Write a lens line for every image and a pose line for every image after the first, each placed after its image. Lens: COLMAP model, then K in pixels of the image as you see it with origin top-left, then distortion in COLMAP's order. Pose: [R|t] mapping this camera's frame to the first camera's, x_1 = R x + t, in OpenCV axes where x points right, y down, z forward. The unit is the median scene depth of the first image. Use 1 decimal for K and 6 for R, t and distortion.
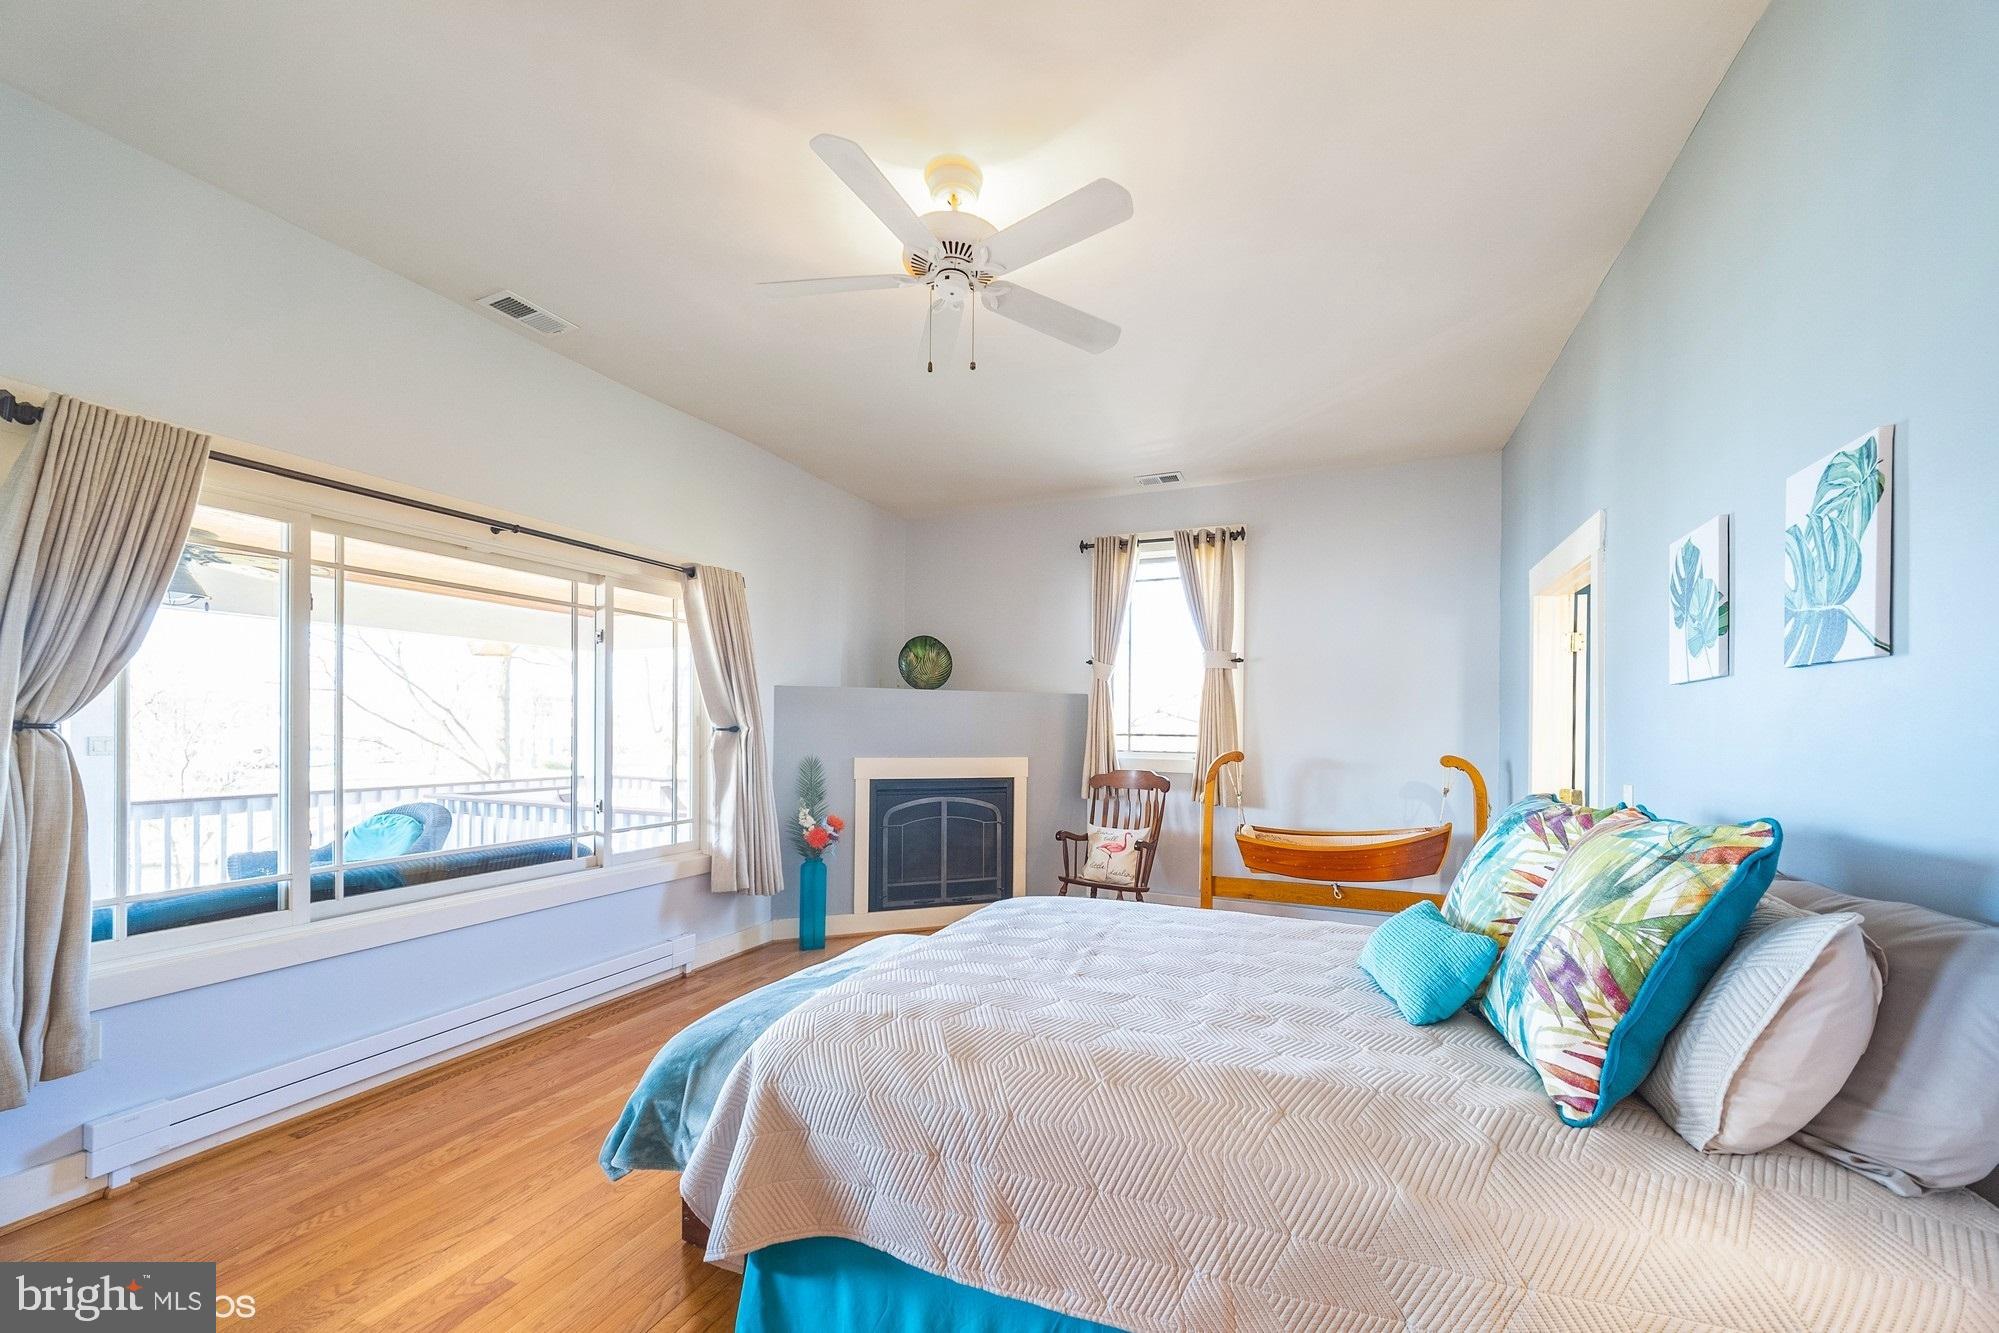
lens RADIAL K [[746.6, 0, 999.9], [0, 746.6, 715.6], [0, 0, 1]] dist [-0.008120, 0.004949]
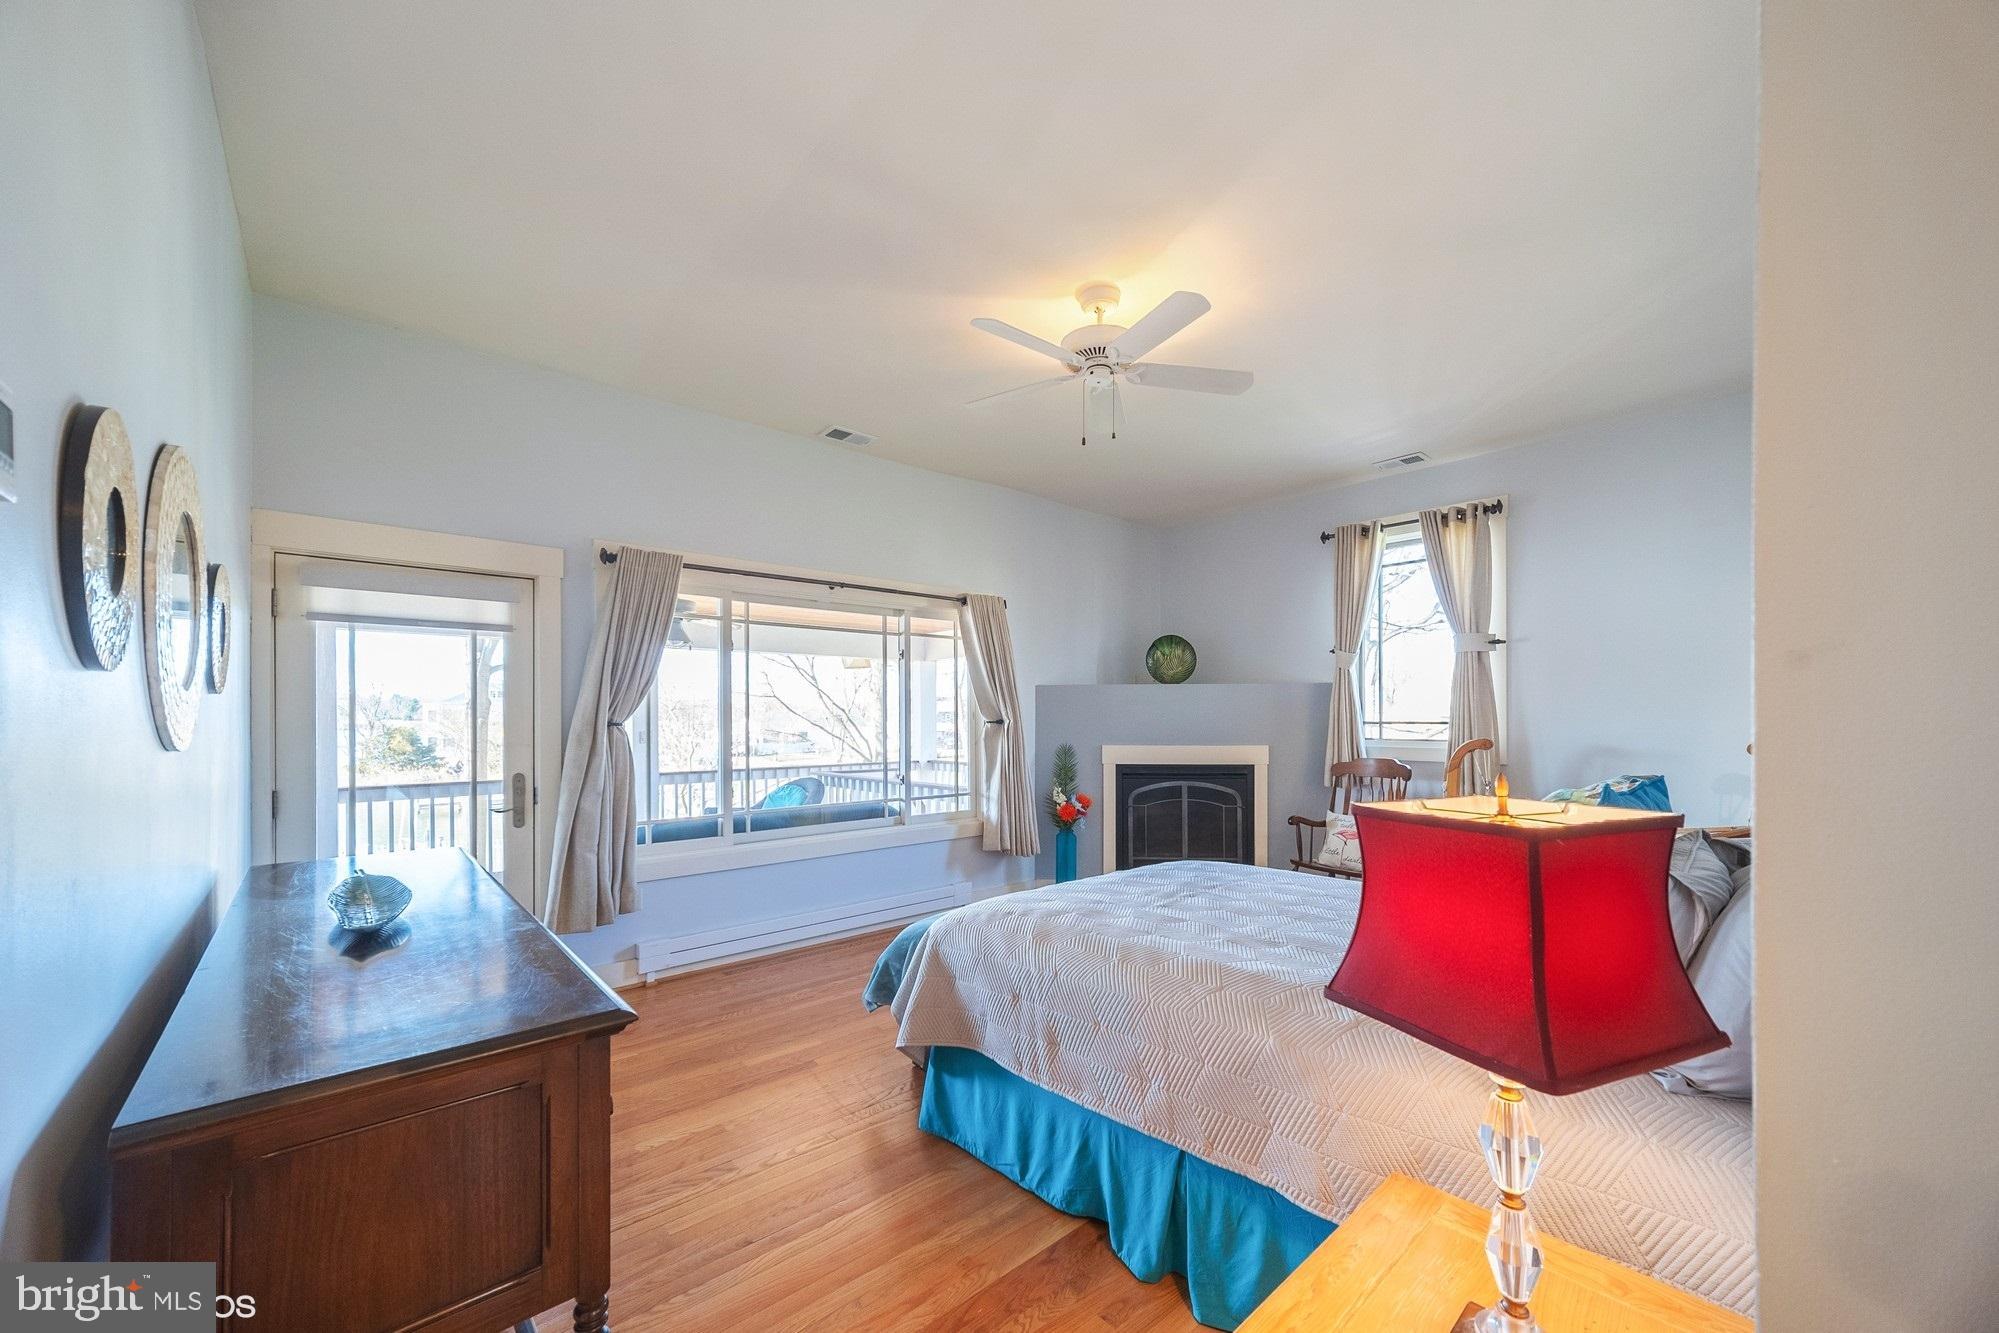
lens RADIAL K [[745.5, 0, 997.7], [0, 745.5, 692.0], [0, 0, 1]] dist [0.003592, 0.000289]
pose [[0.903386, -0.029168, -0.427836, 0.183840], [0.020140, 0.999469, -0.025614, 0.000305], [0.428356, 0.014523, 0.903493, -0.137224]]
